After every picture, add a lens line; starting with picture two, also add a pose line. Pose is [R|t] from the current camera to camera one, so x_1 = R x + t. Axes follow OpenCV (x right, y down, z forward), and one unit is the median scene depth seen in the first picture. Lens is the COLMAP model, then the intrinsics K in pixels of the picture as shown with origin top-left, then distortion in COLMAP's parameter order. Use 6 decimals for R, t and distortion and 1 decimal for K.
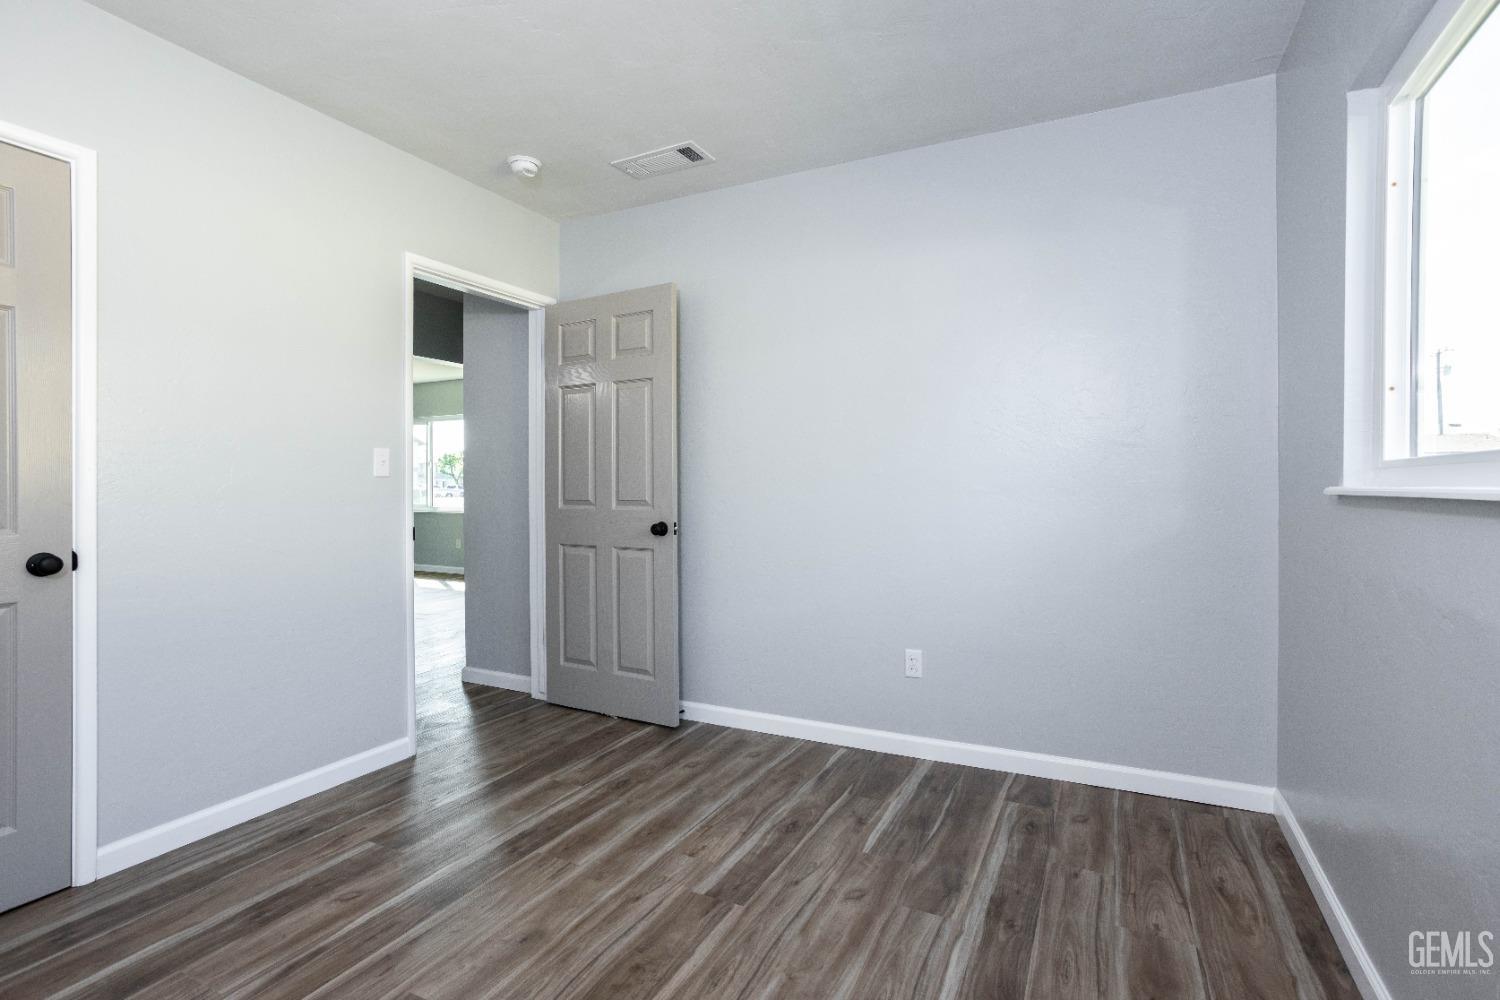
lens RADIAL K [[724.9, 0, 750.3], [0, 724.9, 492.8], [0, 0, 1]] dist [-0.058193, 0.038723]
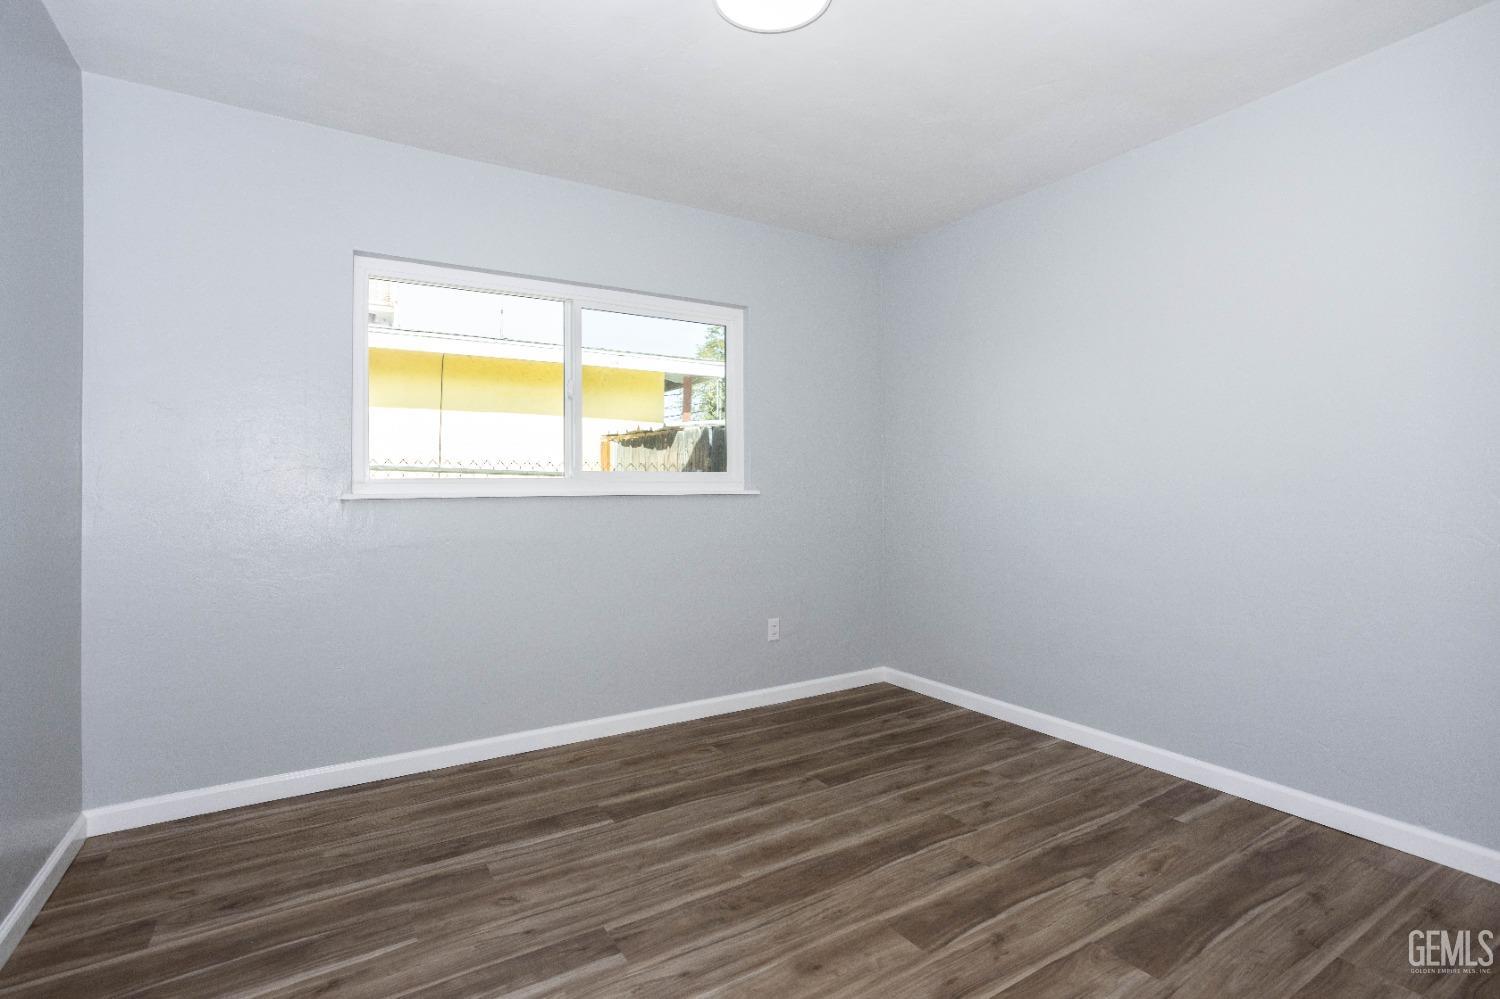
lens RADIAL K [[724.9, 0, 750.3], [0, 724.9, 492.3], [0, 0, 1]] dist [-0.058193, 0.038723]
pose [[-0.856027, 0.007531, 0.516876, -0.671363], [0.016835, 0.999770, 0.013315, -0.019278], [-0.516656, 0.020100, -0.855957, 1.678418]]
